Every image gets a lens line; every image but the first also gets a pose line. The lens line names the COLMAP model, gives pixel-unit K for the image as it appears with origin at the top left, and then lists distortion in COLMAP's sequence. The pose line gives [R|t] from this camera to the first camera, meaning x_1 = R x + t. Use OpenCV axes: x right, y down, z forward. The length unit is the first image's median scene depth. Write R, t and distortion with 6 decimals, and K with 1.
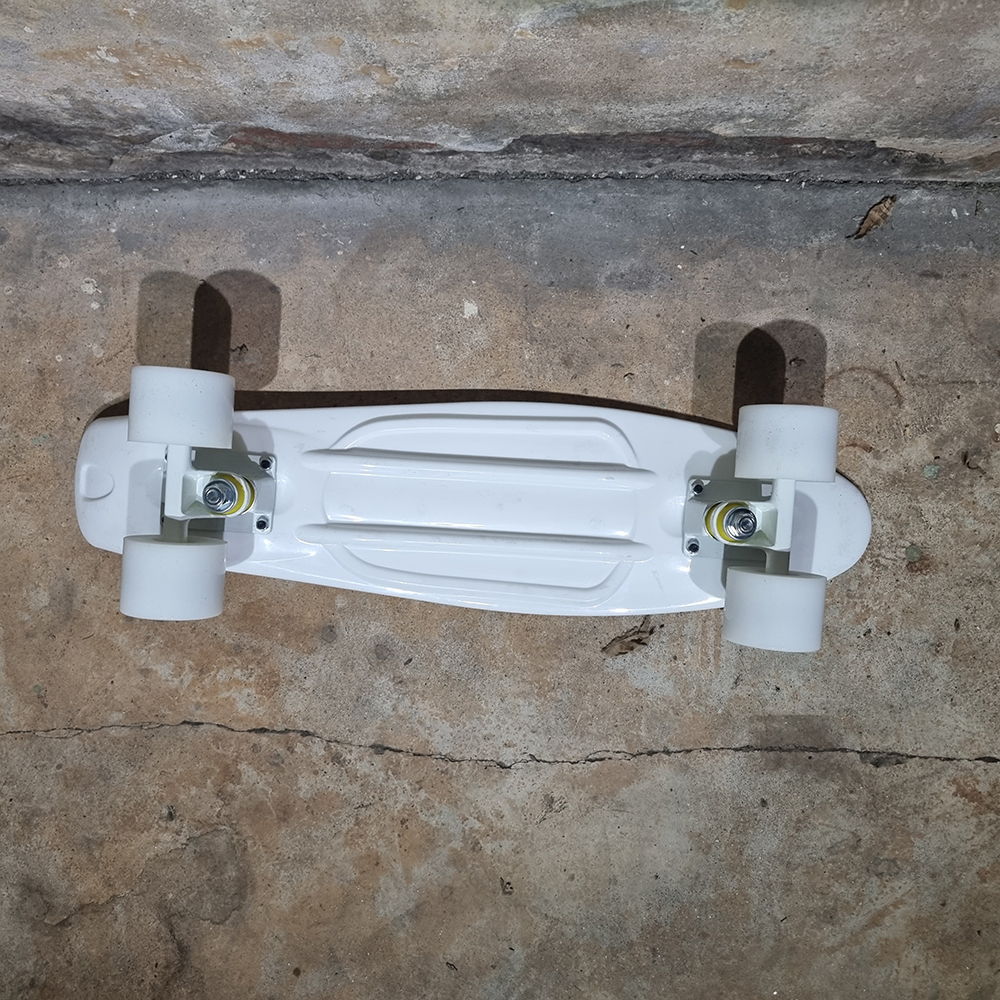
lens RADIAL K [[951.8, 0, 504.2], [0, 951.8, 499.4], [0, 0, 1]] dist [0.059708, -0.039823]
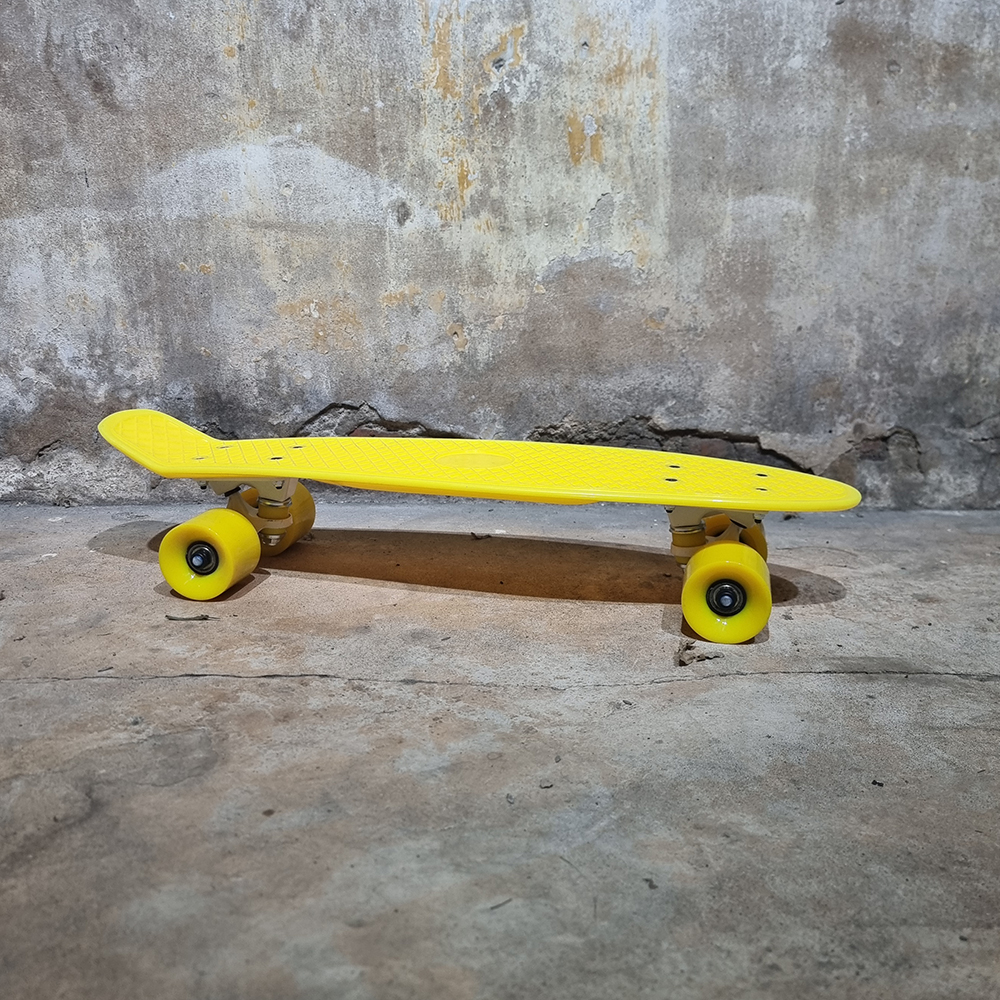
lens RADIAL K [[1055.9, 0, 513.4], [0, 1055.9, 496.4], [0, 0, 1]] dist [0.088912, -0.129020]
pose [[0.998445, 0.019849, 0.052100, -0.092415], [0.046268, 0.226408, -0.972933, 1.168136], [-0.031108, 0.973830, 0.225137, 0.632738]]
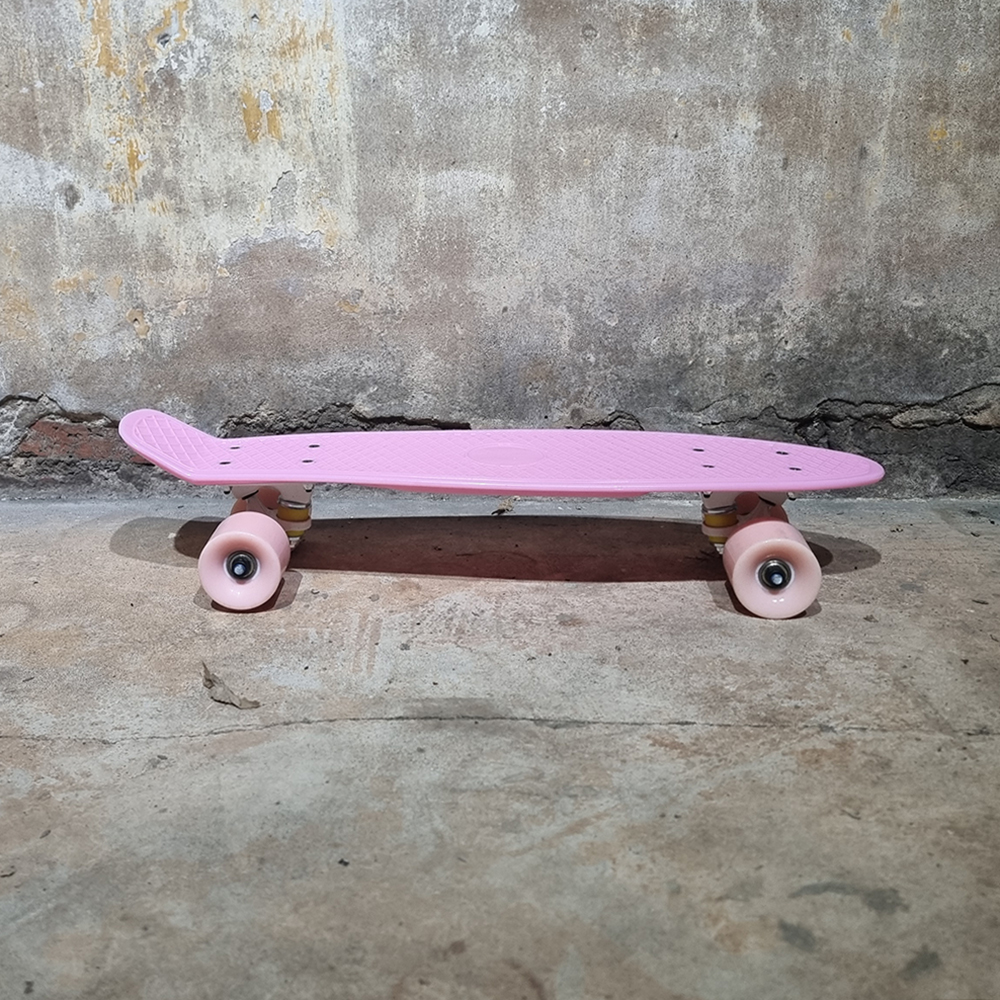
lens RADIAL K [[1202.9, 0, 416.6], [0, 1202.9, 401.0], [0, 0, 1]] dist [0.106535, -0.177951]
pose [[0.999951, 0.007418, 0.006483, 0.258556], [0.004614, 0.228812, -0.973460, 1.242174], [-0.008704, 0.973442, 0.228766, 0.483421]]
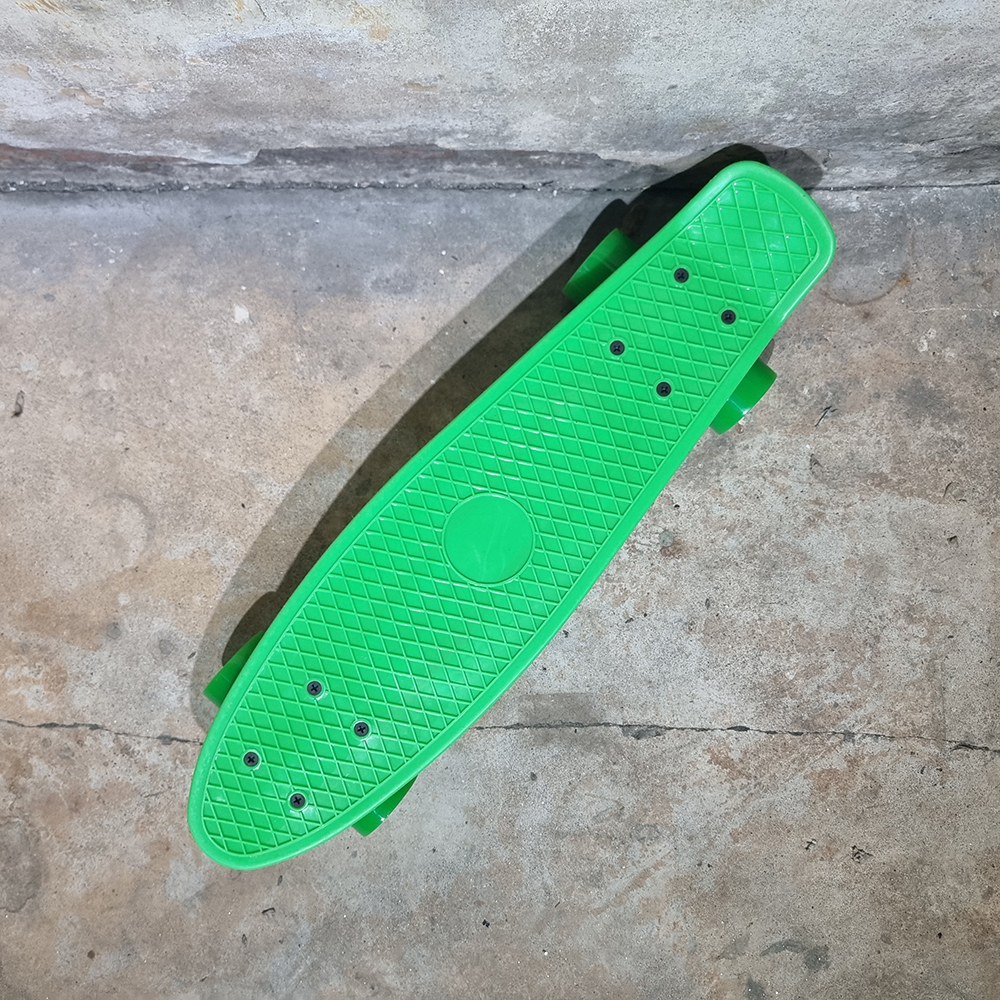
lens RADIAL K [[954.9, 0, 515.7], [0, 954.9, 501.5], [0, 0, 1]] dist [0.049020, -0.041397]
pose [[0.999164, -0.022633, 0.034049, 0.221980], [0.022242, 0.999683, 0.011826, -0.001506], [-0.034306, -0.011059, 0.999350, -0.055703]]
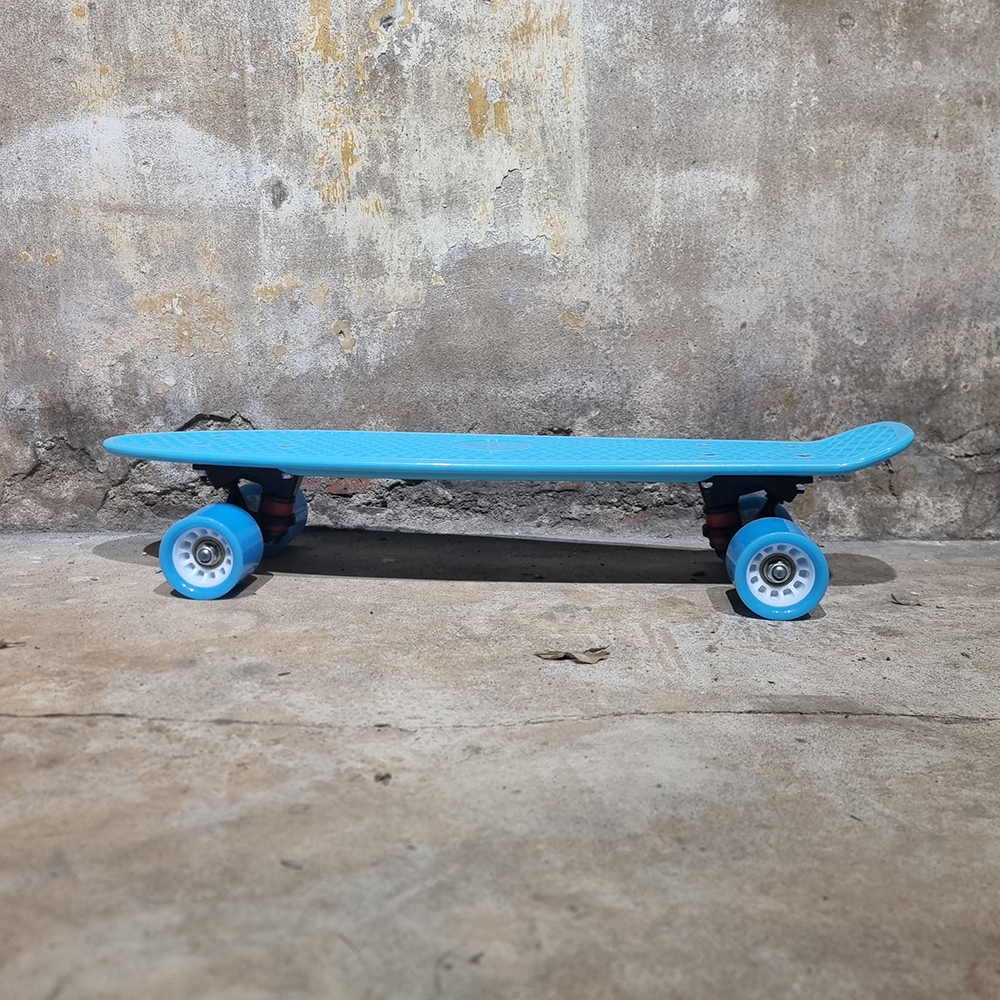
lens RADIAL K [[1131.8, 0, 458.3], [0, 1131.8, 502.8], [0, 0, 1]] dist [0.093892, -0.133046]
pose [[0.999590, 0.020733, 0.019748, 0.017743], [0.016007, 0.167193, -0.985794, 1.057457], [-0.023741, 0.985706, 0.166793, 0.717422]]
